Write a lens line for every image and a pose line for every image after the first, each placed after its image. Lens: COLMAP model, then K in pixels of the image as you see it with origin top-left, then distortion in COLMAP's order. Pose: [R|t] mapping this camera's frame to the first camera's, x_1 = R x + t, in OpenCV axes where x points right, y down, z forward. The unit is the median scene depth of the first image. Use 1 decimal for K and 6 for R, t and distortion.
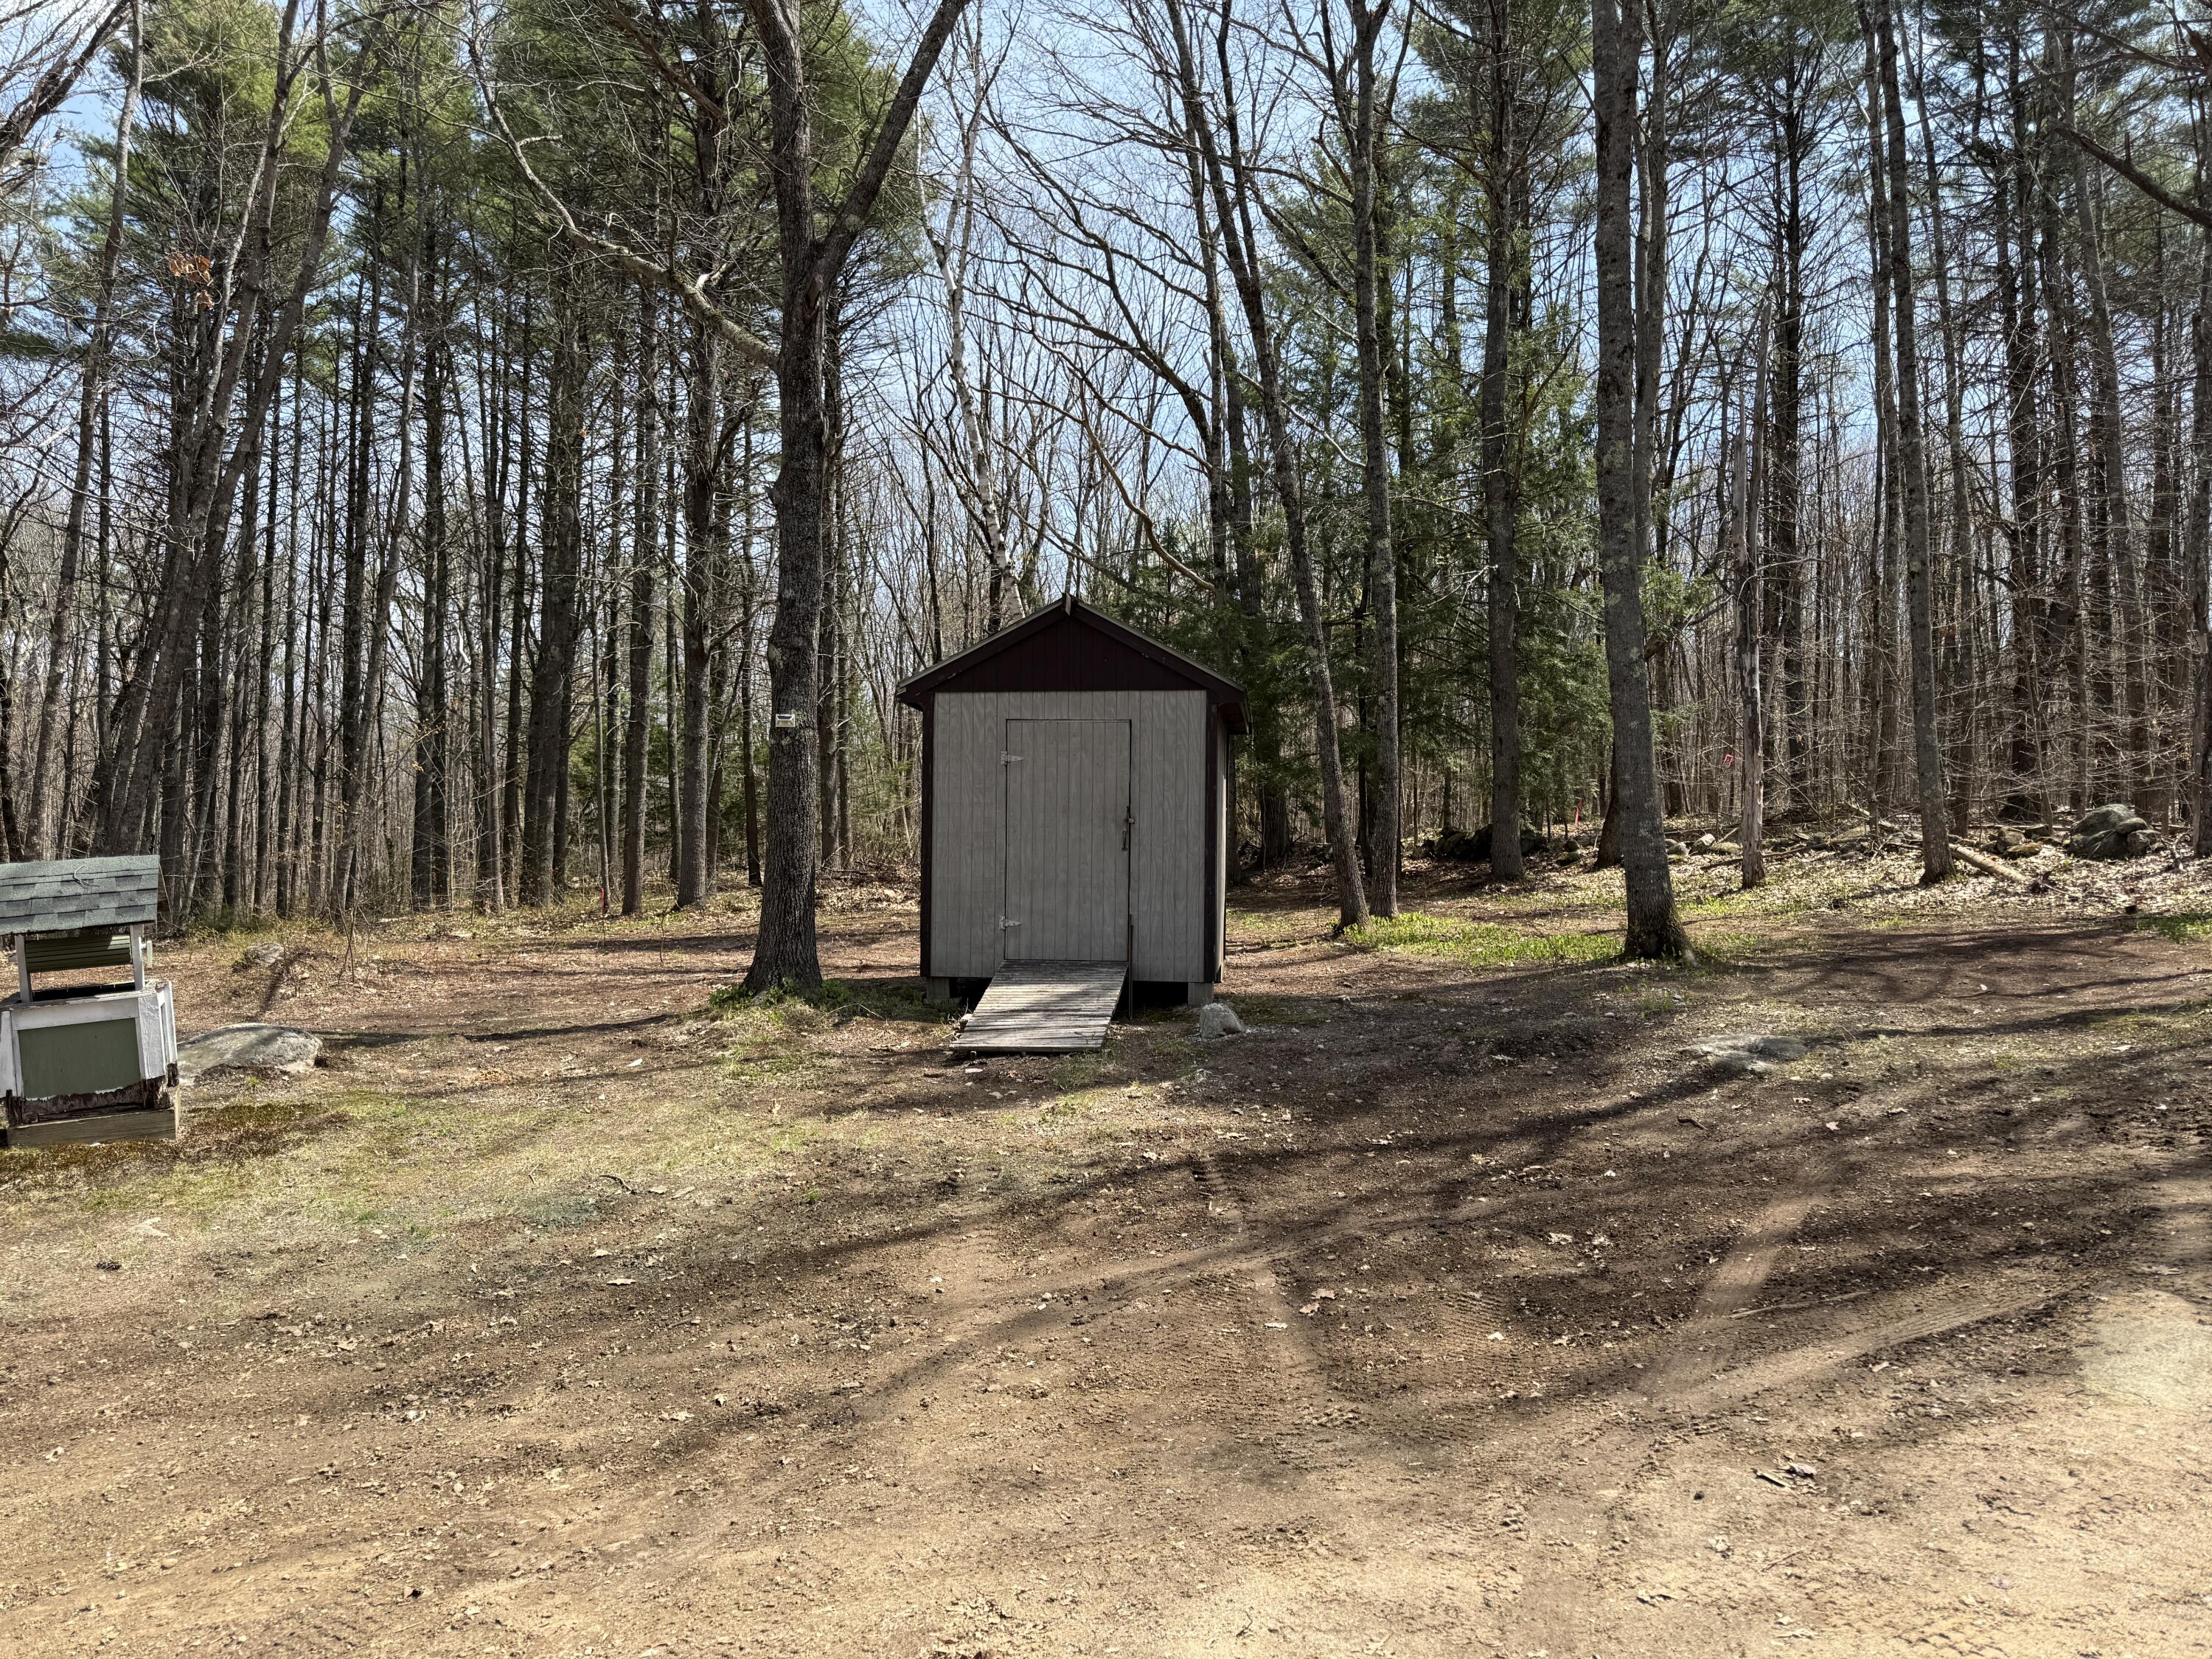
lens RADIAL K [[1617.4, 0, 1103.7], [0, 1617.4, 867.7], [0, 0, 1]] dist [-0.007601, -0.003235]
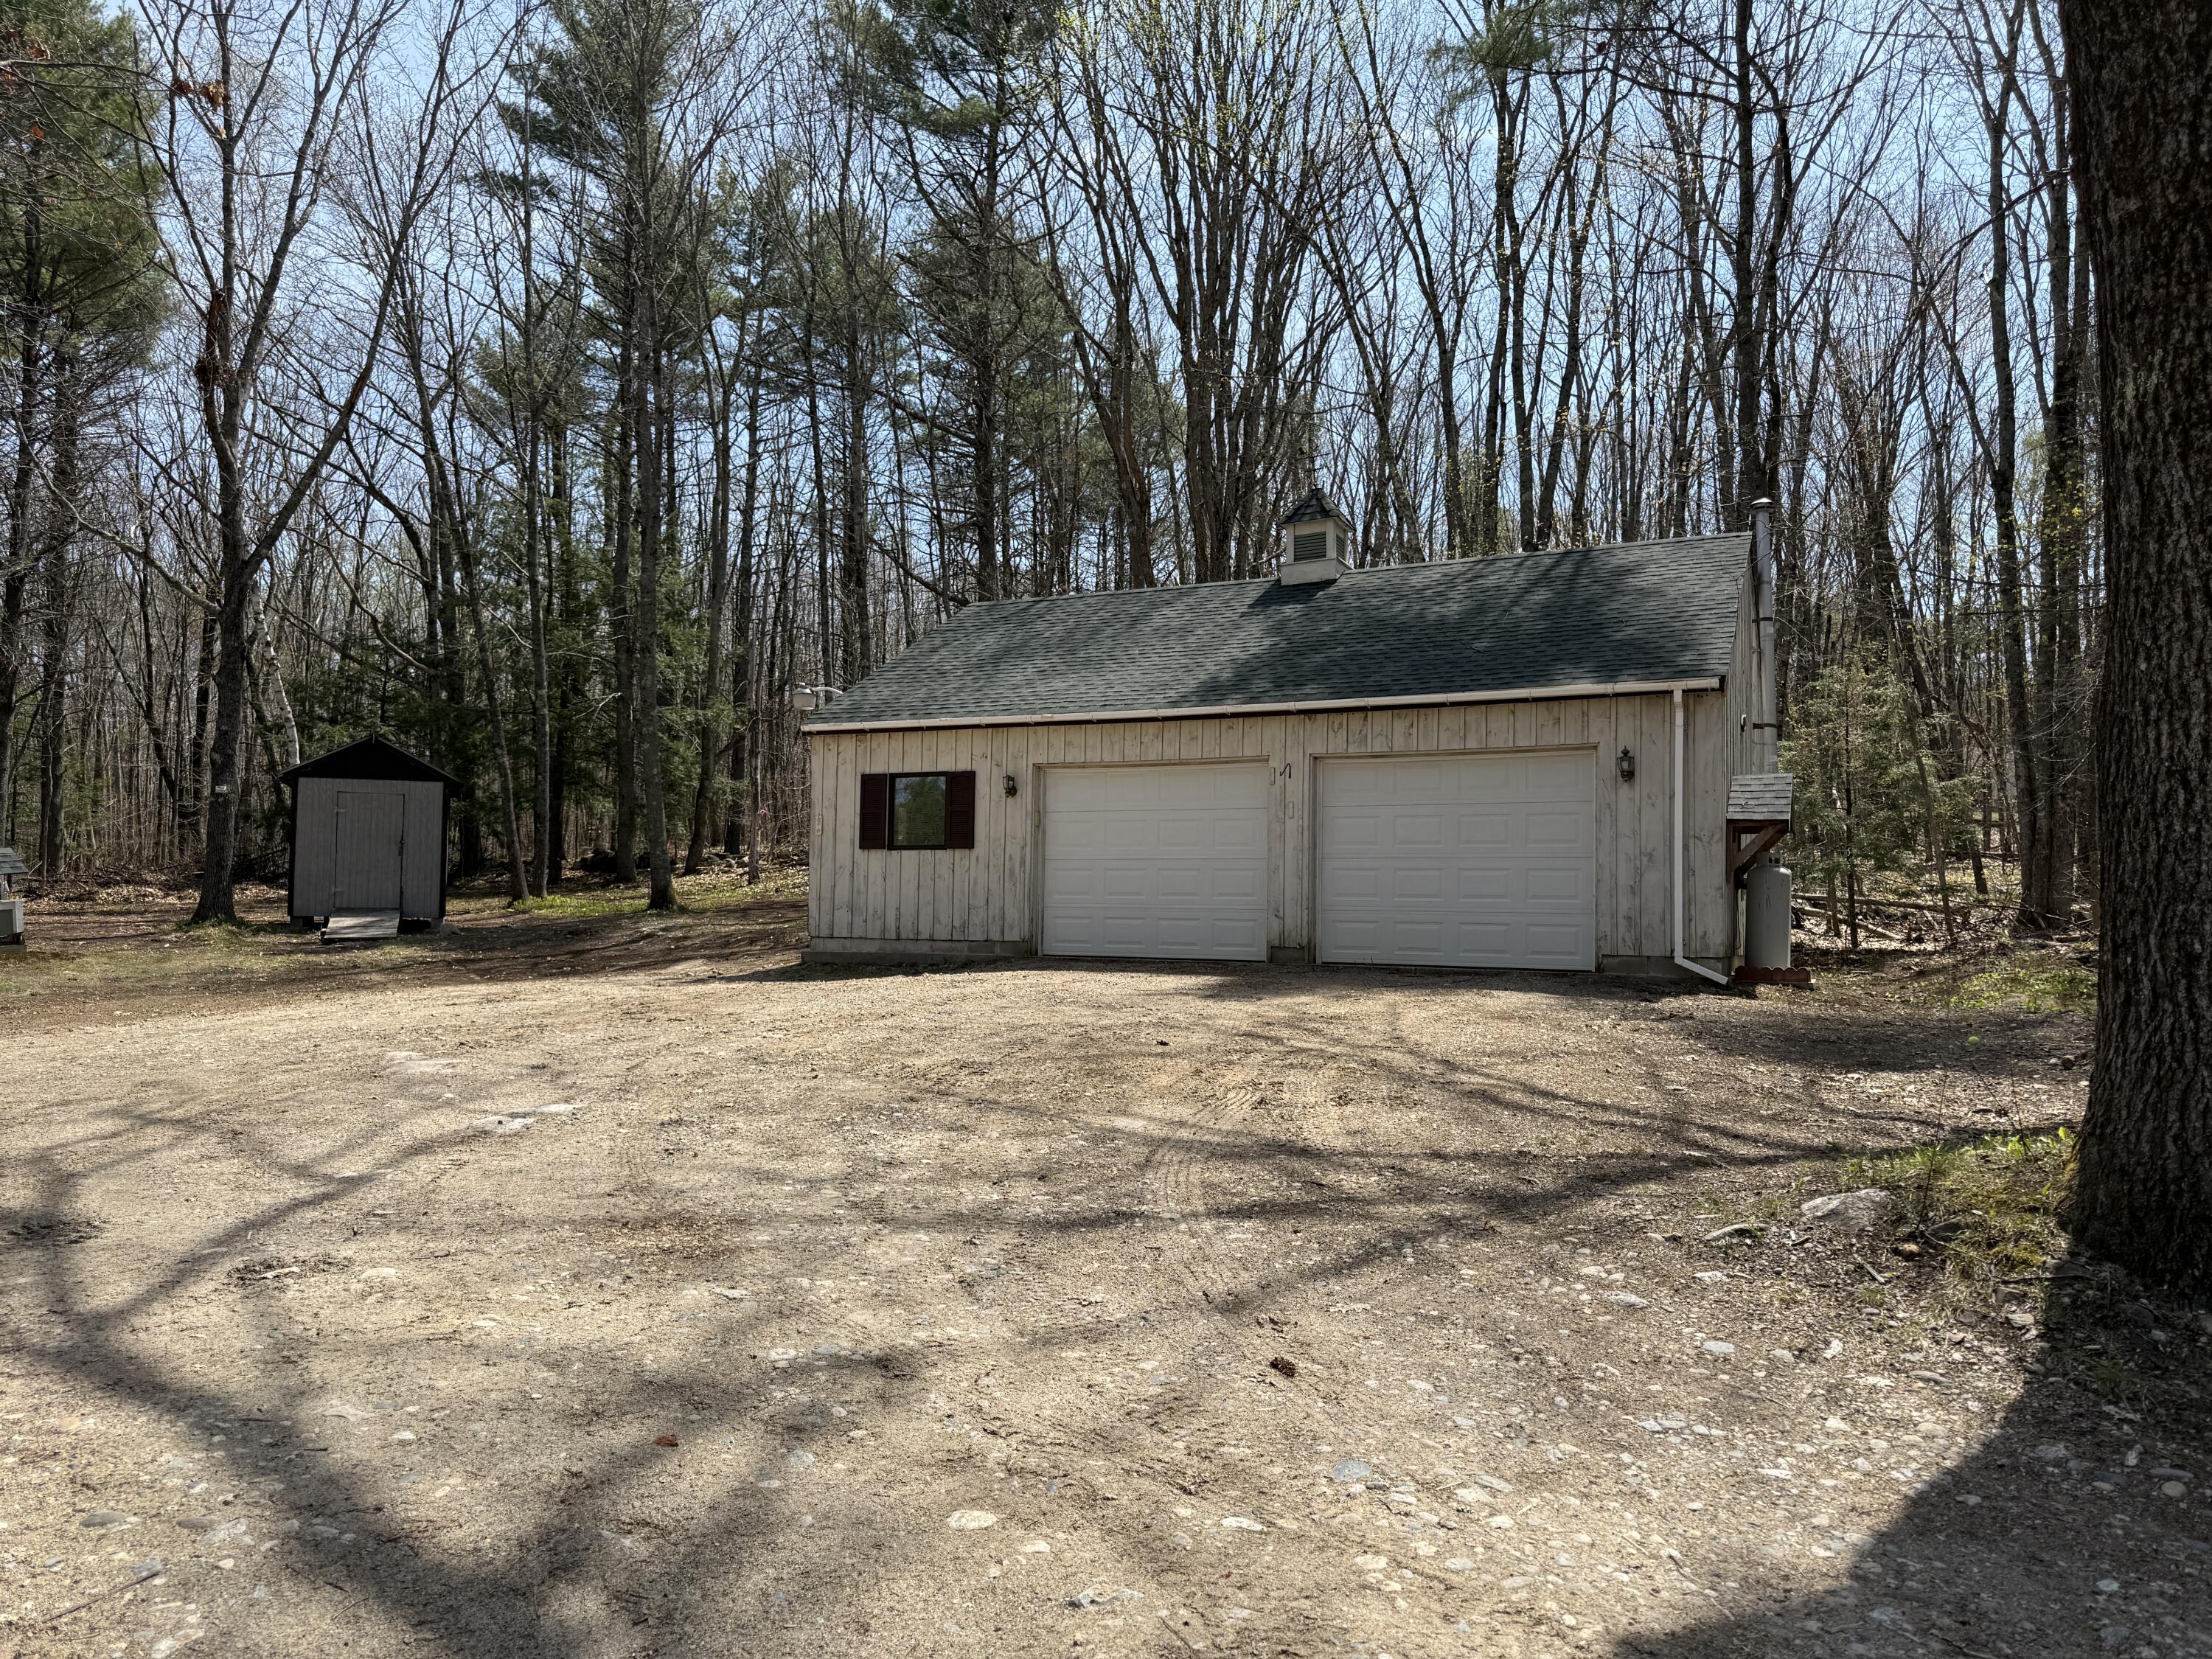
lens RADIAL K [[1617.4, 0, 1103.7], [0, 1617.4, 867.7], [0, 0, 1]] dist [-0.007601, -0.003235]
pose [[0.884834, 0.015435, 0.465650, -0.099077], [-0.008245, 0.999813, -0.017473, 0.022689], [-0.465833, 0.011622, 0.884796, -0.822066]]
